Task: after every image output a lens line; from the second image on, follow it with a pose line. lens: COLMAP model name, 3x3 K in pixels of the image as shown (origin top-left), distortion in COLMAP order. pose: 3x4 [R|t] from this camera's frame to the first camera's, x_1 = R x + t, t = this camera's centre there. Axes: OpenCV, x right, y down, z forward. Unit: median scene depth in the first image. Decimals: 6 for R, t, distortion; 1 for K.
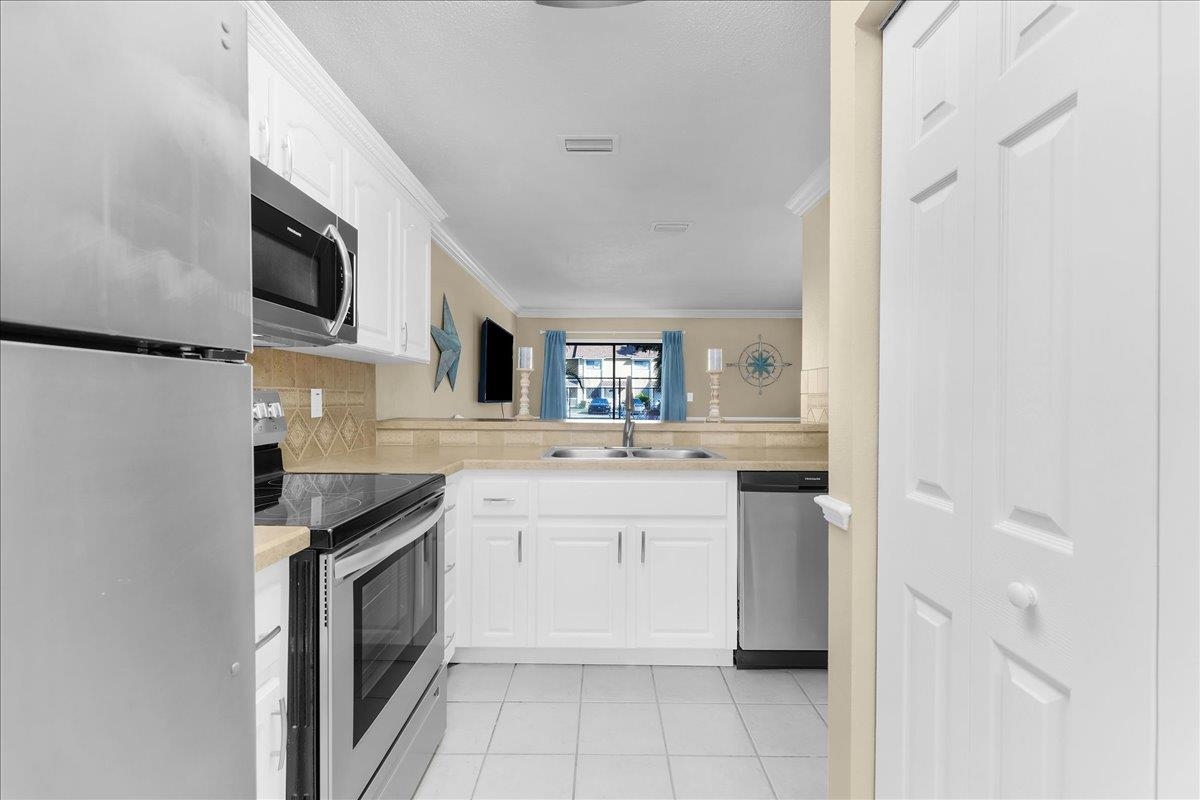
lens RADIAL K [[527.8, 0, 600.7], [0, 527.8, 399.2], [0, 0, 1]] dist [0.002728, 0.000203]
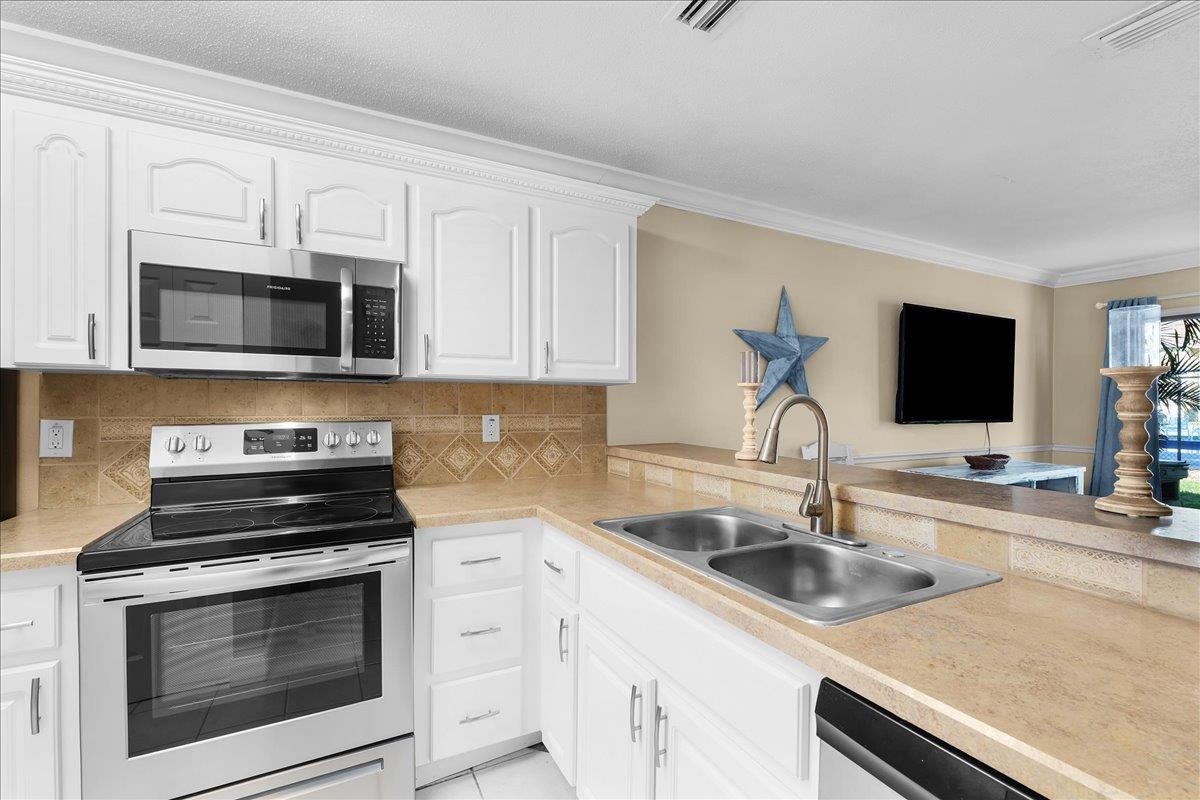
lens RADIAL K [[527.8, 0, 600.9], [0, 527.8, 404.4], [0, 0, 1]] dist [0.002728, 0.000203]
pose [[0.462636, 0.000820, -0.886548, 0.398777], [-0.003524, 0.999993, -0.000914, -0.032275], [0.886541, 0.003547, 0.462636, 0.559429]]
